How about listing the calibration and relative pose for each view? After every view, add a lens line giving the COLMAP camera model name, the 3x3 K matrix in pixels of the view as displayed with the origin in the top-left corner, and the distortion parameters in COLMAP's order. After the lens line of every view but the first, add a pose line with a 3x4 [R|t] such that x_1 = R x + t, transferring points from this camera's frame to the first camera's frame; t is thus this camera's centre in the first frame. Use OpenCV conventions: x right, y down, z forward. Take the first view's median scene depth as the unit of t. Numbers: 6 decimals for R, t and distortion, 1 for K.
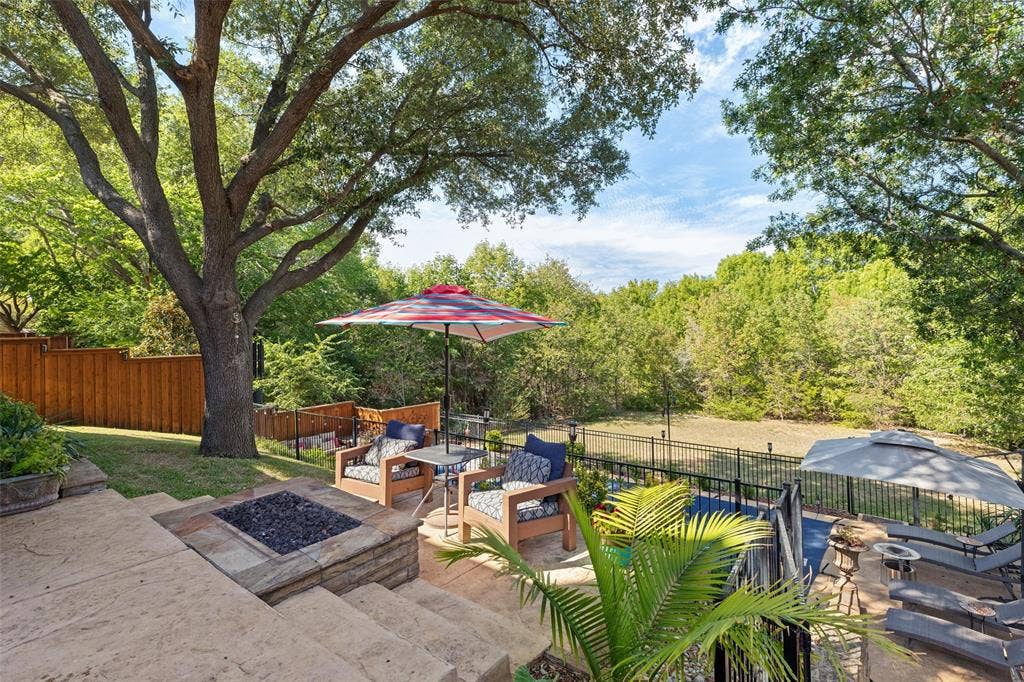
lens RADIAL K [[484.5, 0, 512.8], [0, 484.5, 327.9], [0, 0, 1]] dist [0.003980, 0.000486]
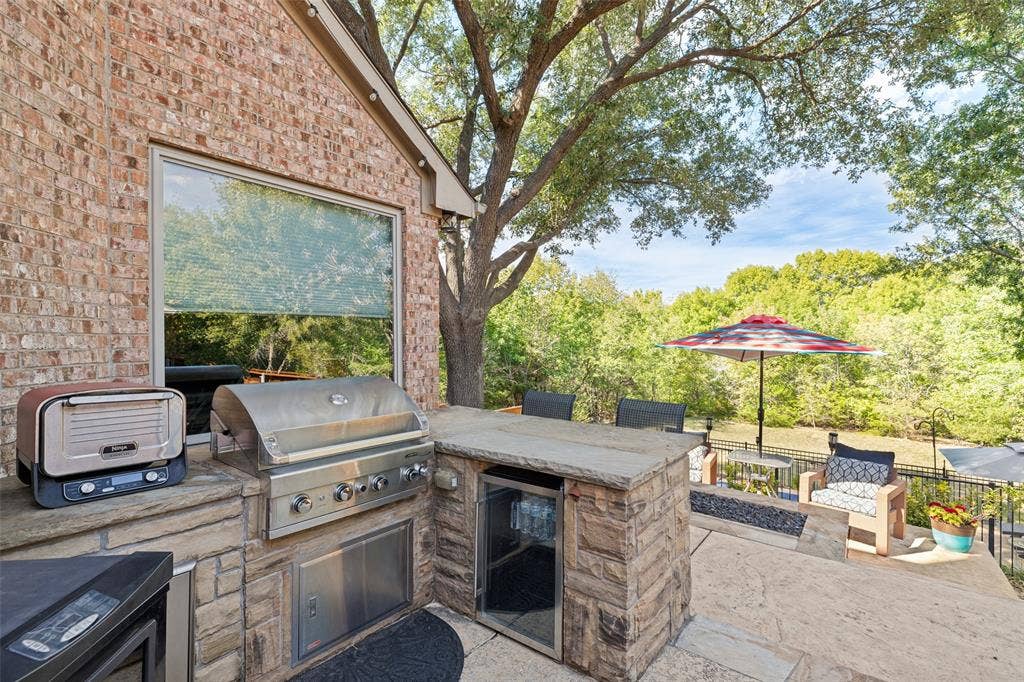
lens RADIAL K [[474.1, 0, 512.0], [0, 474.1, 341.0], [0, 0, 1]] dist [-0.001728, -0.000383]
pose [[0.999411, 0.021435, 0.026793, -0.142034], [-0.021952, 0.999576, 0.019156, -0.006270], [-0.026371, -0.019733, 0.999457, -0.024586]]
